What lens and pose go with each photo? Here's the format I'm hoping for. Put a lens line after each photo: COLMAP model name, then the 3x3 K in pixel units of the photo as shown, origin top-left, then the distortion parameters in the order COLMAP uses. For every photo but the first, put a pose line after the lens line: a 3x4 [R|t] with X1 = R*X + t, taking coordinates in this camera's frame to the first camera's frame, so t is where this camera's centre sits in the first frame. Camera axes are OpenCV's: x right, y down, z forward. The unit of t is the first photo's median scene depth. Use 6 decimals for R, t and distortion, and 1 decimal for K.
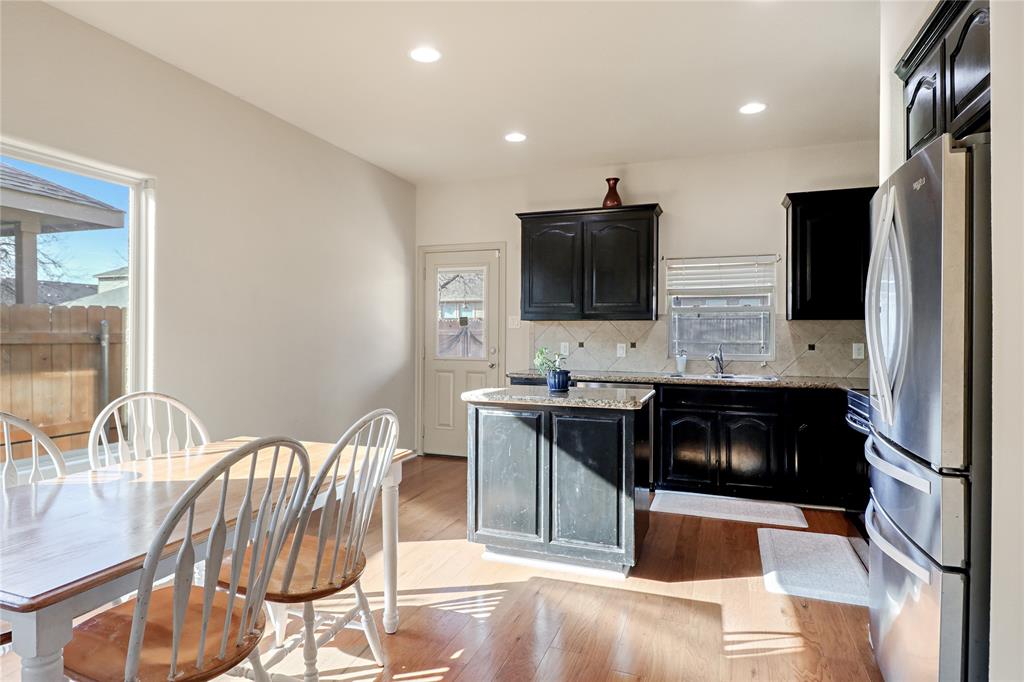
lens RADIAL K [[587.6, 0, 510.0], [0, 587.6, 334.7], [0, 0, 1]] dist [0.000195, -0.000708]
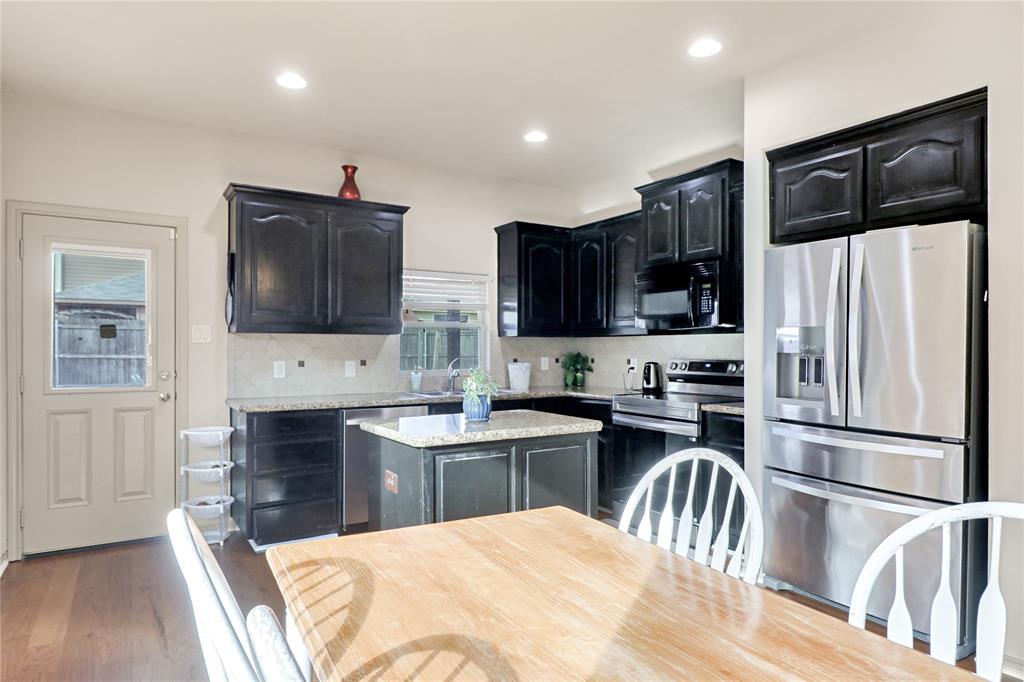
lens RADIAL K [[587.6, 0, 503.5], [0, 587.6, 349.1], [0, 0, 1]] dist [0.000195, -0.000708]
pose [[0.621854, -0.003360, 0.783126, -0.354377], [0.004504, 0.999990, 0.000714, -0.002290], [-0.783120, 0.003083, 0.621862, 0.305258]]
